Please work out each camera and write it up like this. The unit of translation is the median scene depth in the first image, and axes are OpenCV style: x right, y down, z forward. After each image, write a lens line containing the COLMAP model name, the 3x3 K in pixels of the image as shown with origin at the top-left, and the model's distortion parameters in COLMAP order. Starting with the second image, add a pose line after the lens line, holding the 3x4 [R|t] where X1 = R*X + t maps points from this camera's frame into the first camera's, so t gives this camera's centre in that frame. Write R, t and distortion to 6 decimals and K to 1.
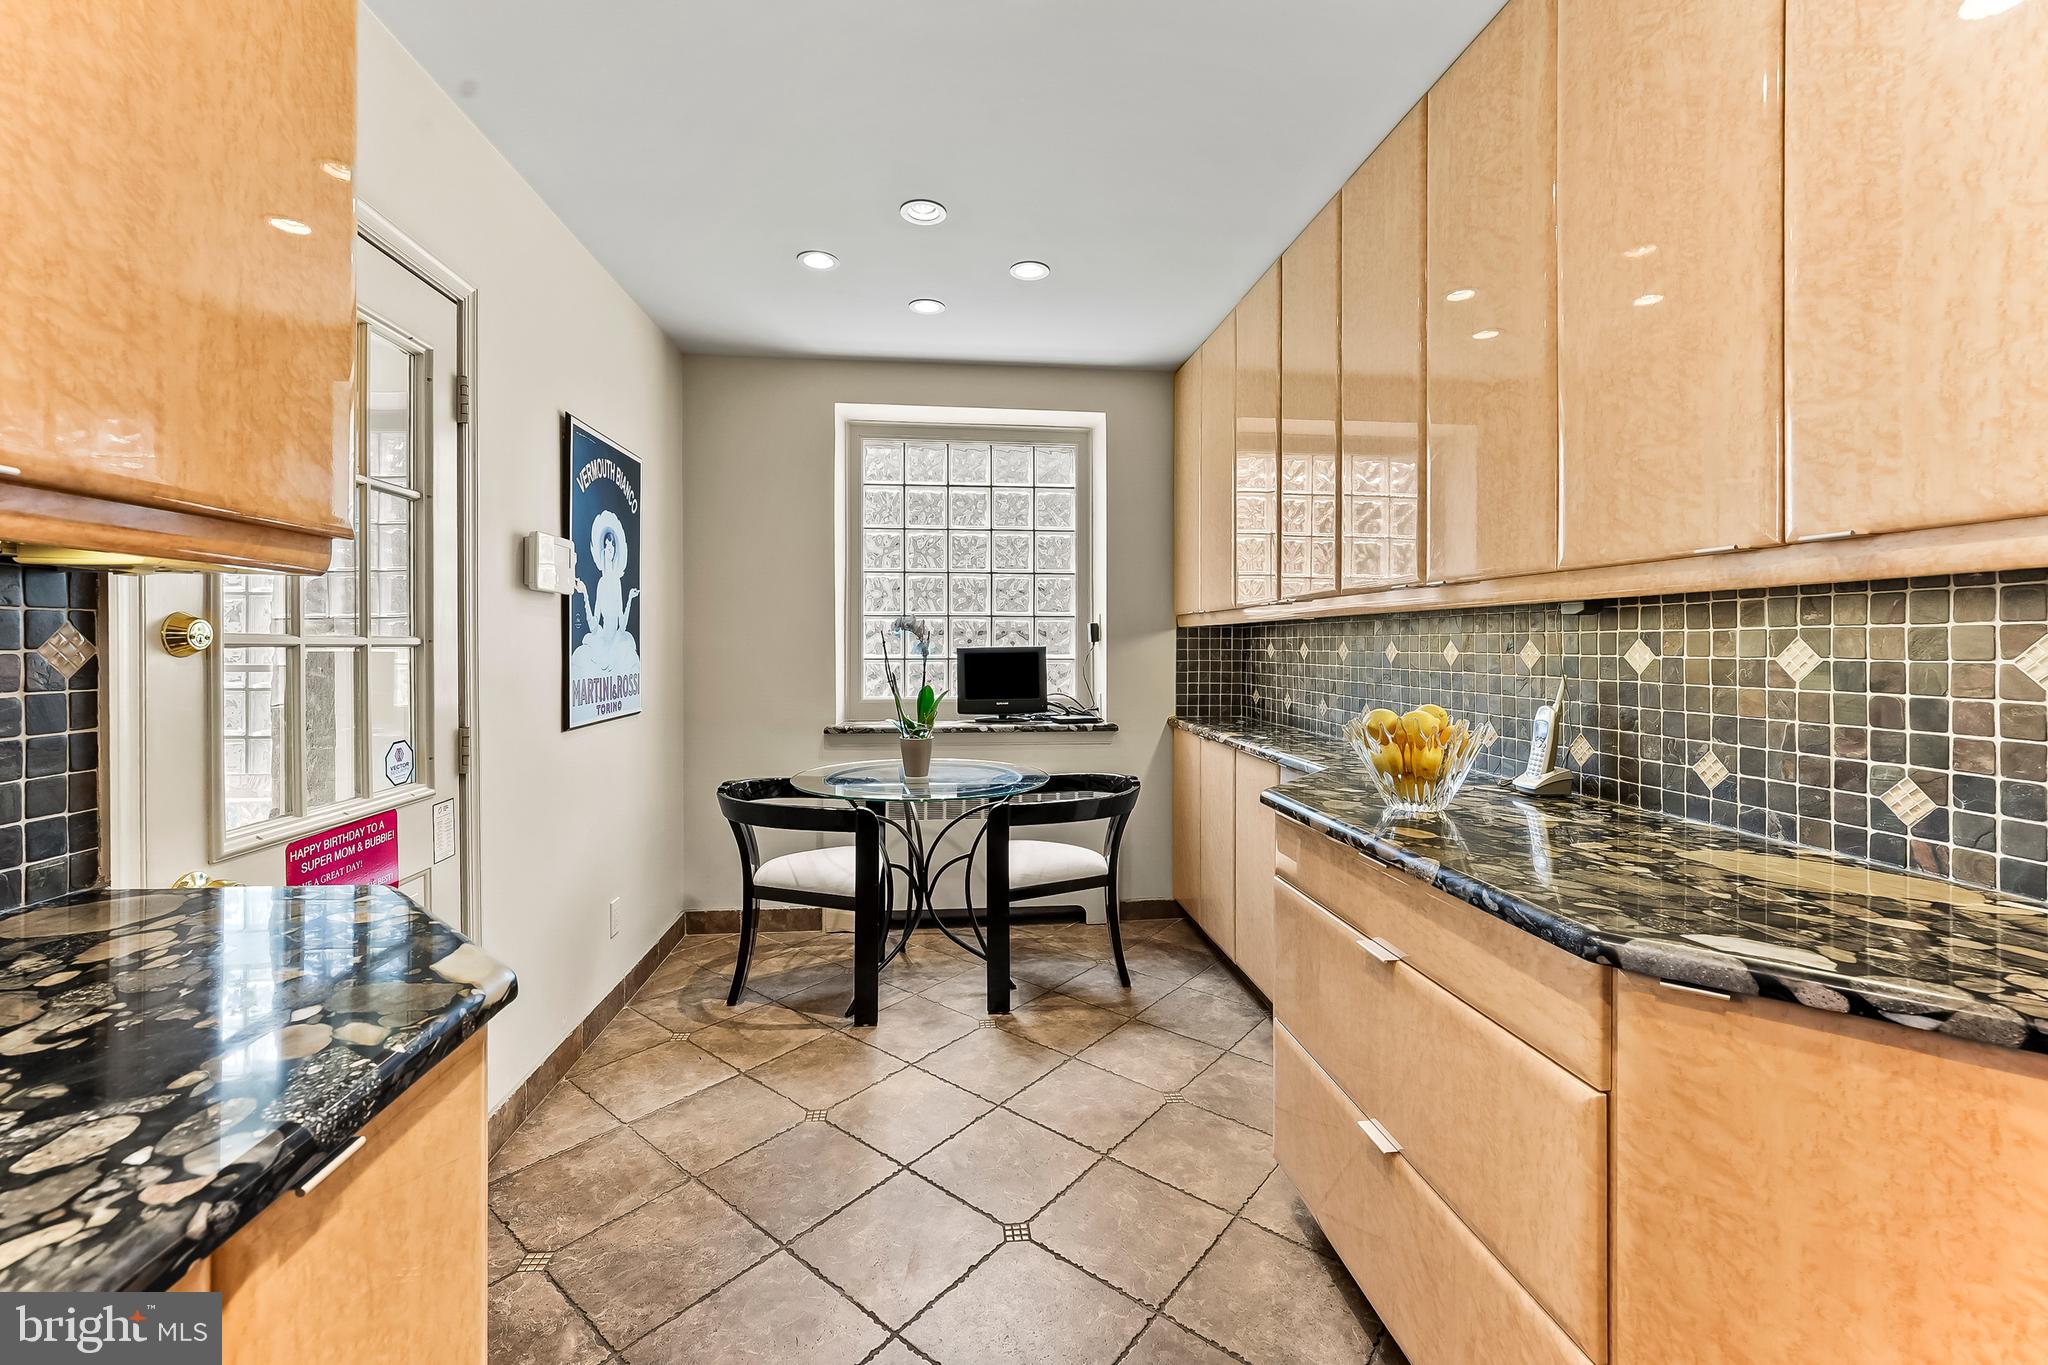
lens RADIAL K [[839.4, 0, 1024.0], [0, 839.4, 648.9], [0, 0, 1]] dist [-0.026372, -0.000120]
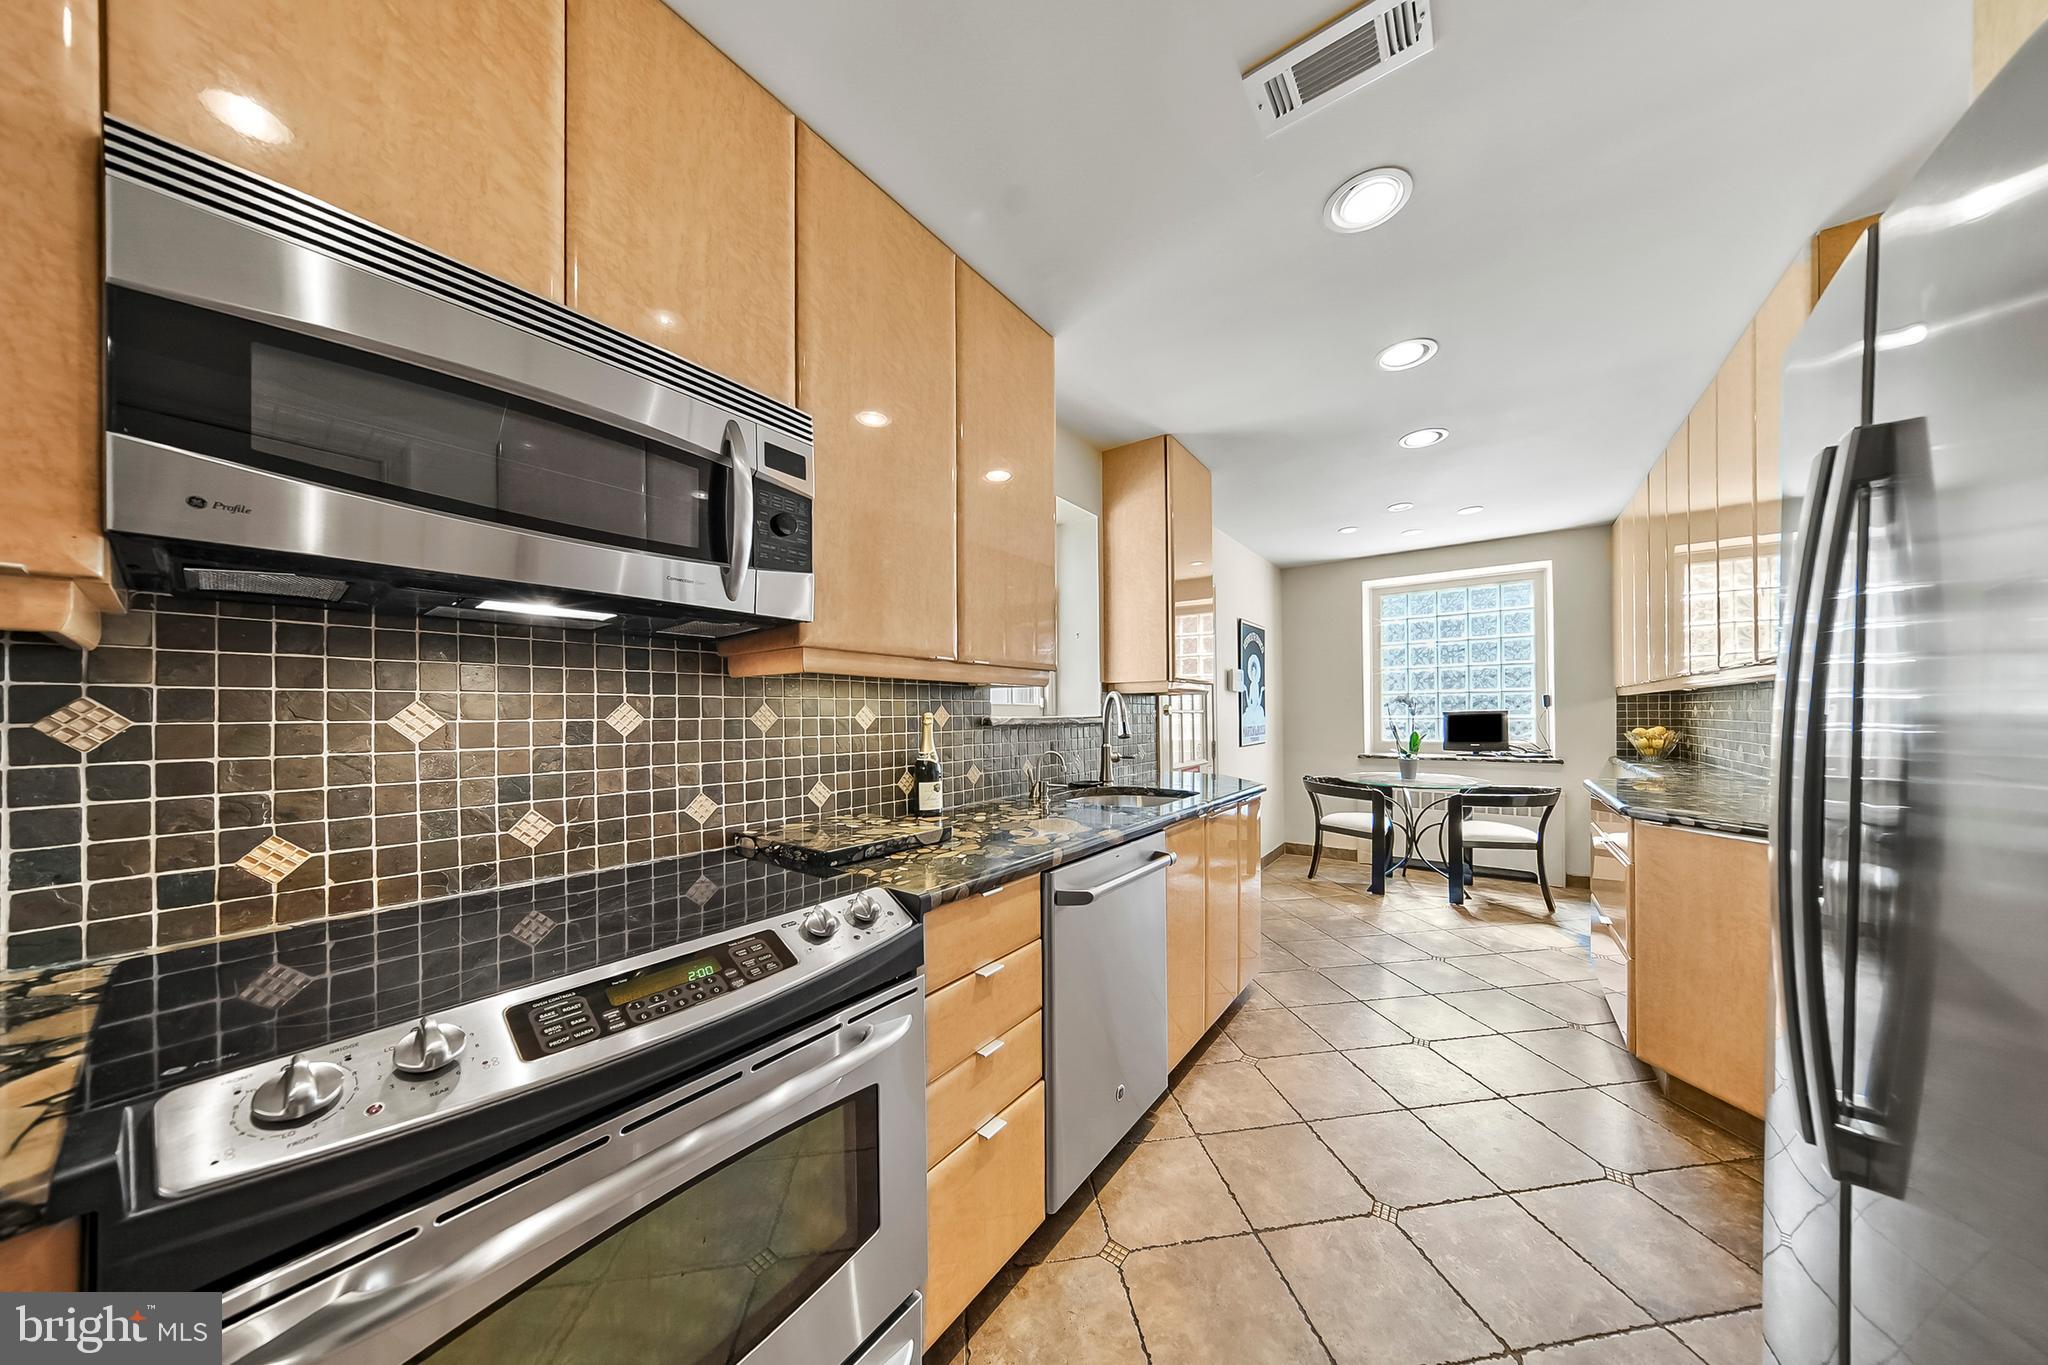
lens RADIAL K [[660.6, 0, 1029.9], [0, 660.6, 719.6], [0, 0, 1]] dist [-0.000131, 0.000005]
pose [[0.754278, -0.004192, -0.656542, 0.204079], [0.008339, 0.999960, 0.003197, 0.004327], [0.656502, -0.007886, 0.754283, -0.683982]]
